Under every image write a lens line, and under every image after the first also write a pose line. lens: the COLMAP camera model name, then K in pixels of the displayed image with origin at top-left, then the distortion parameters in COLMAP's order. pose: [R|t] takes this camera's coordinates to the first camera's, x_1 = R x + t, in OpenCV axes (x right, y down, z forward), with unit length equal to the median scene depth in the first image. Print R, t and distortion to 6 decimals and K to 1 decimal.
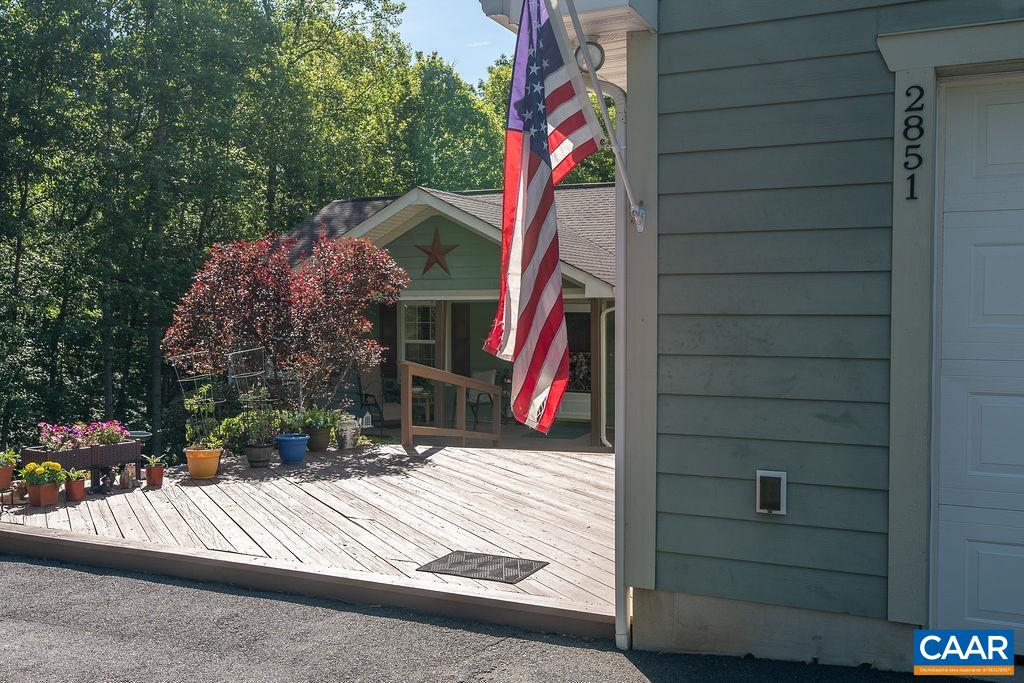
lens RADIAL K [[910.9, 0, 512.1], [0, 910.9, 340.3], [0, 0, 1]] dist [0.009760, 0.004702]
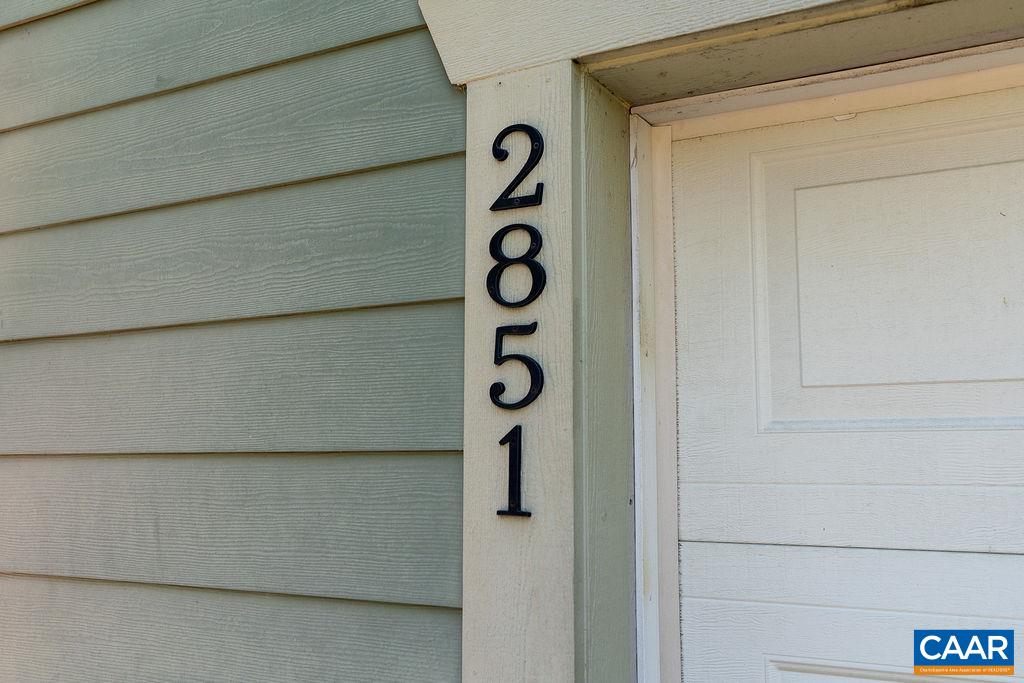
lens RADIAL K [[1013.0, 0, 512.0], [0, 1013.0, 340.4], [0, 0, 1]] dist [0.005292, 0.000000]
pose [[0.998085, -0.008015, -0.061337, 0.455337], [-0.001749, 0.987517, -0.157503, -0.158777], [0.061834, 0.157309, 0.985612, 0.687855]]
